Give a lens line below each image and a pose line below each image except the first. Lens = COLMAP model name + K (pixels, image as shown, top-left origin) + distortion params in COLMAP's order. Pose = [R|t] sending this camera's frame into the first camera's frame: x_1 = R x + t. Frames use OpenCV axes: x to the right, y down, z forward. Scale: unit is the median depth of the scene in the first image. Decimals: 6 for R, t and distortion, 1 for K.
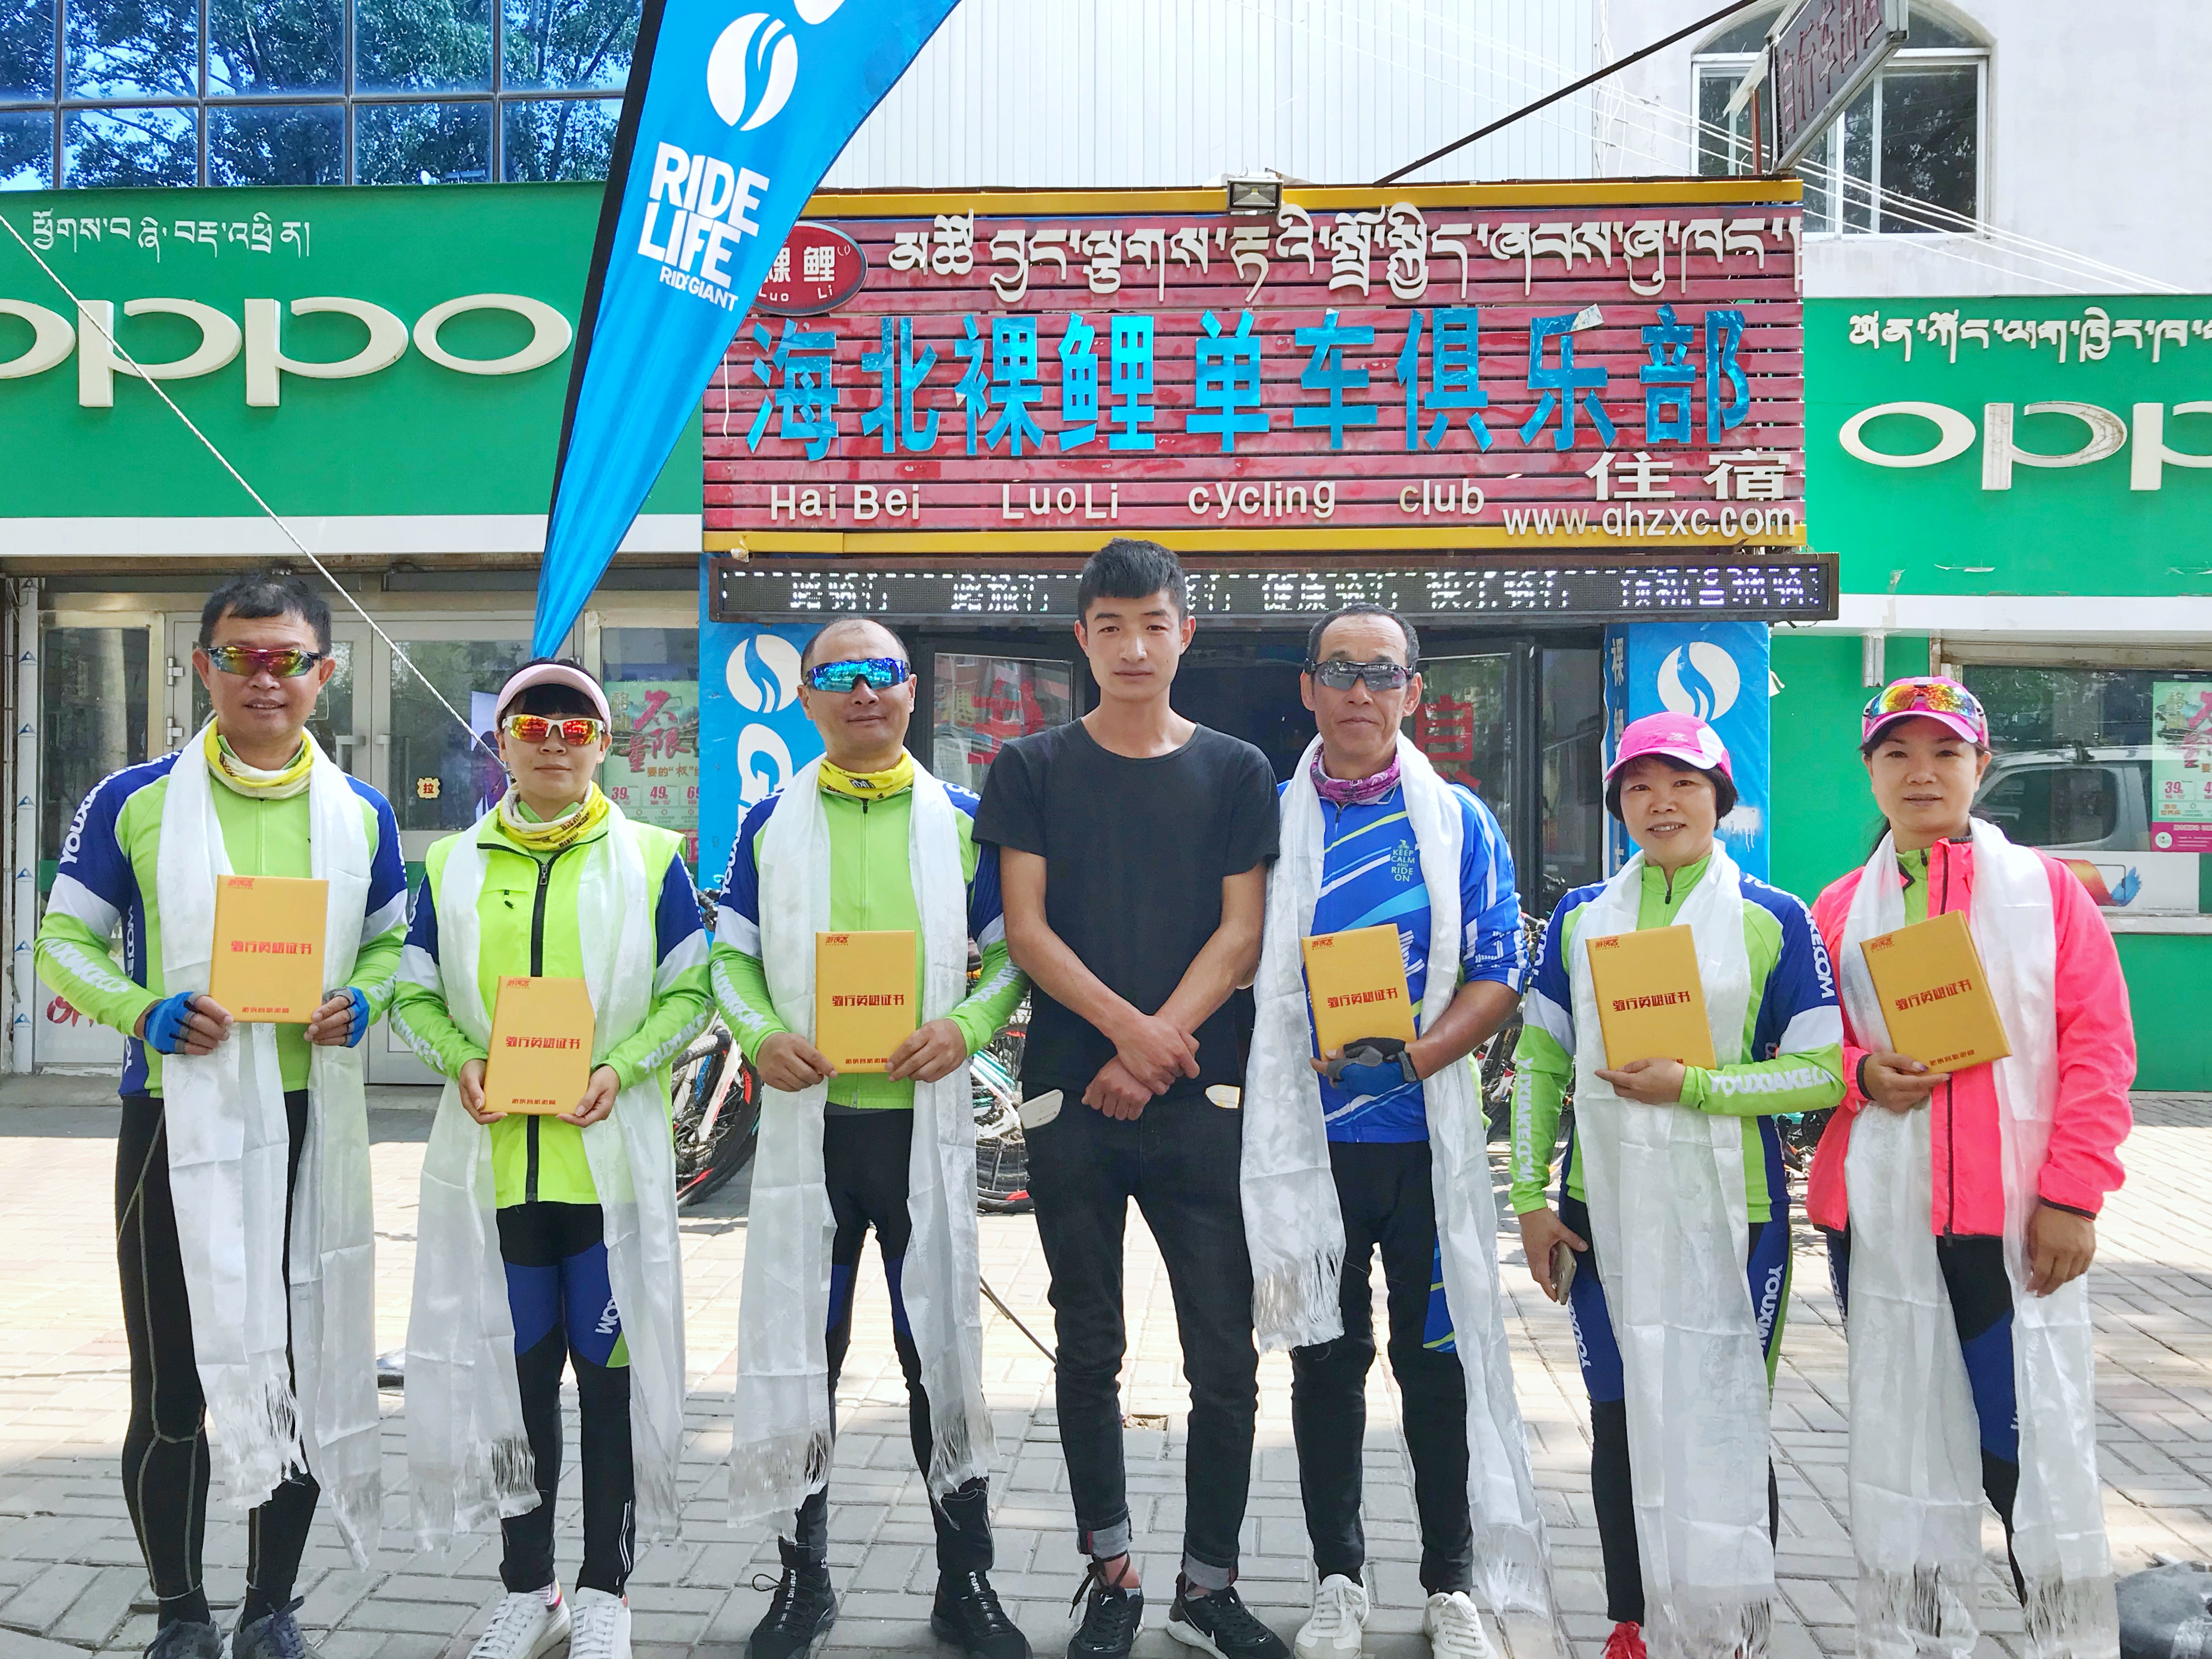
lens RADIAL K [[1789.5, 0, 1081.9], [0, 1789.5, 833.5], [0, 0, 1]] dist [0.034171, -0.041271]
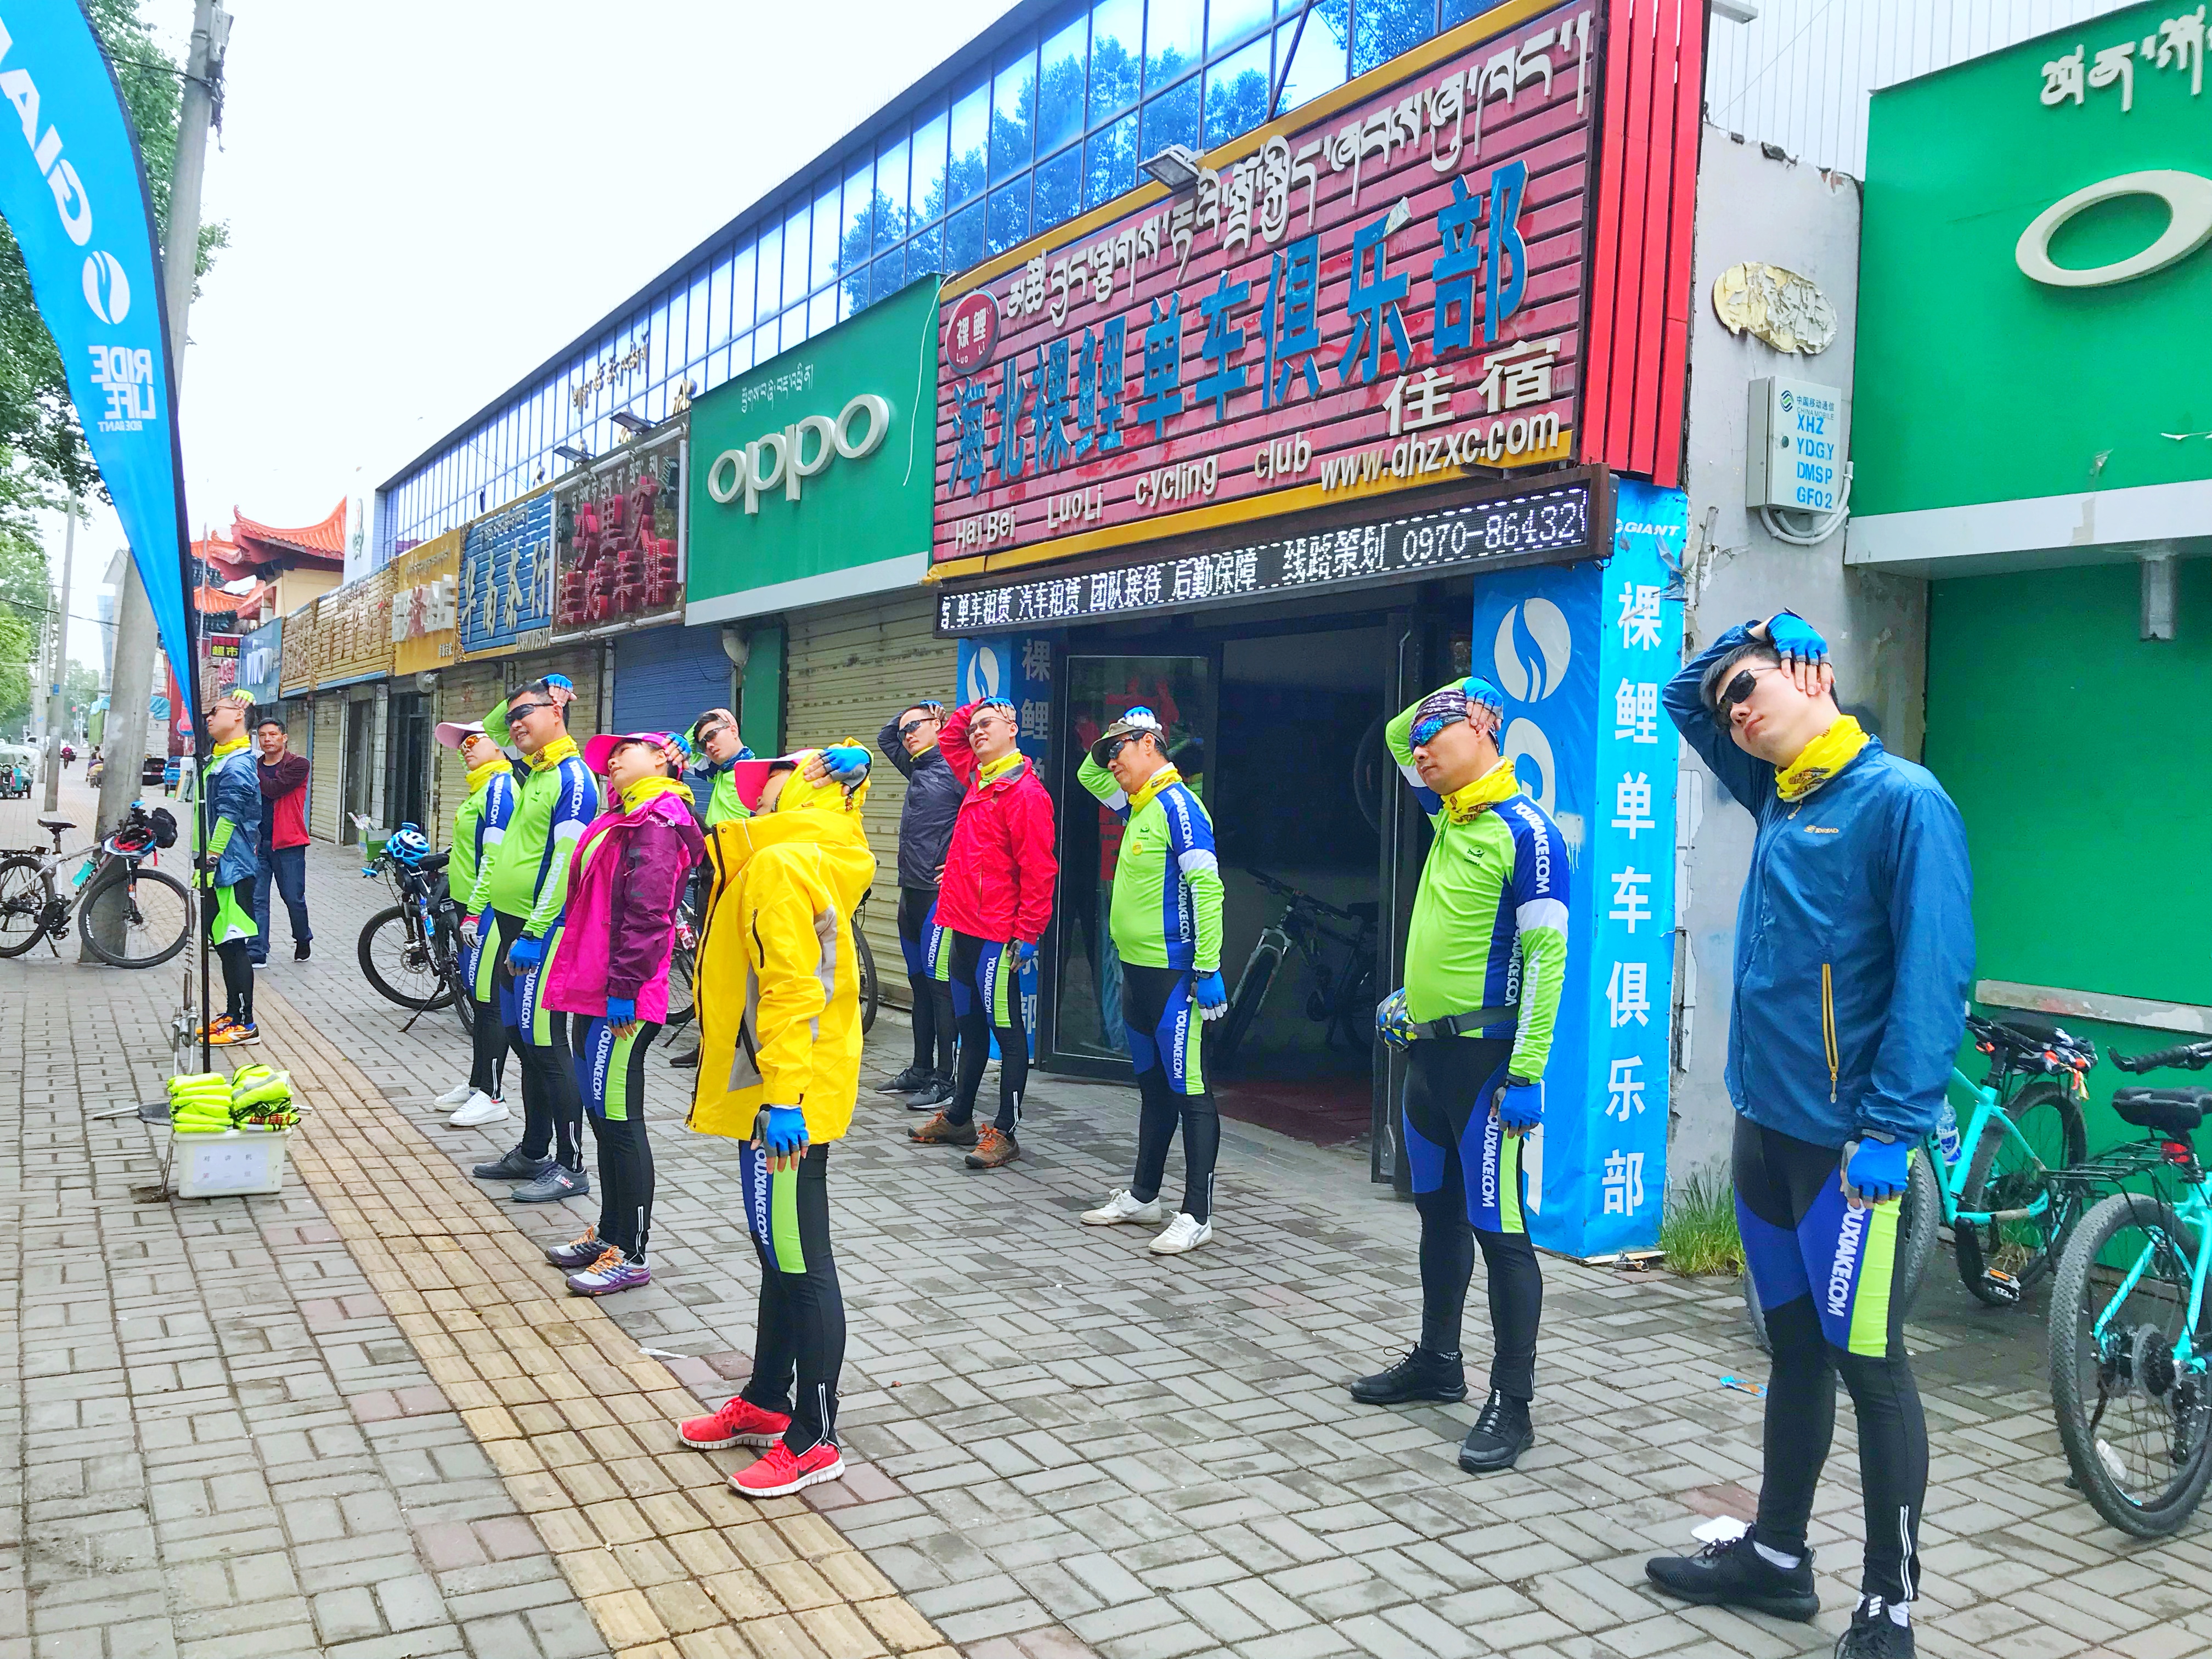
lens RADIAL K [[1789.4, 0, 1083.8], [0, 1789.4, 843.5], [0, 0, 1]] dist [0.034171, -0.041271]
pose [[0.576474, 0.039479, -0.816161, 0.887208], [-0.046166, 0.998810, 0.015707, -0.004612], [0.815810, 0.028624, 0.577611, 0.413151]]
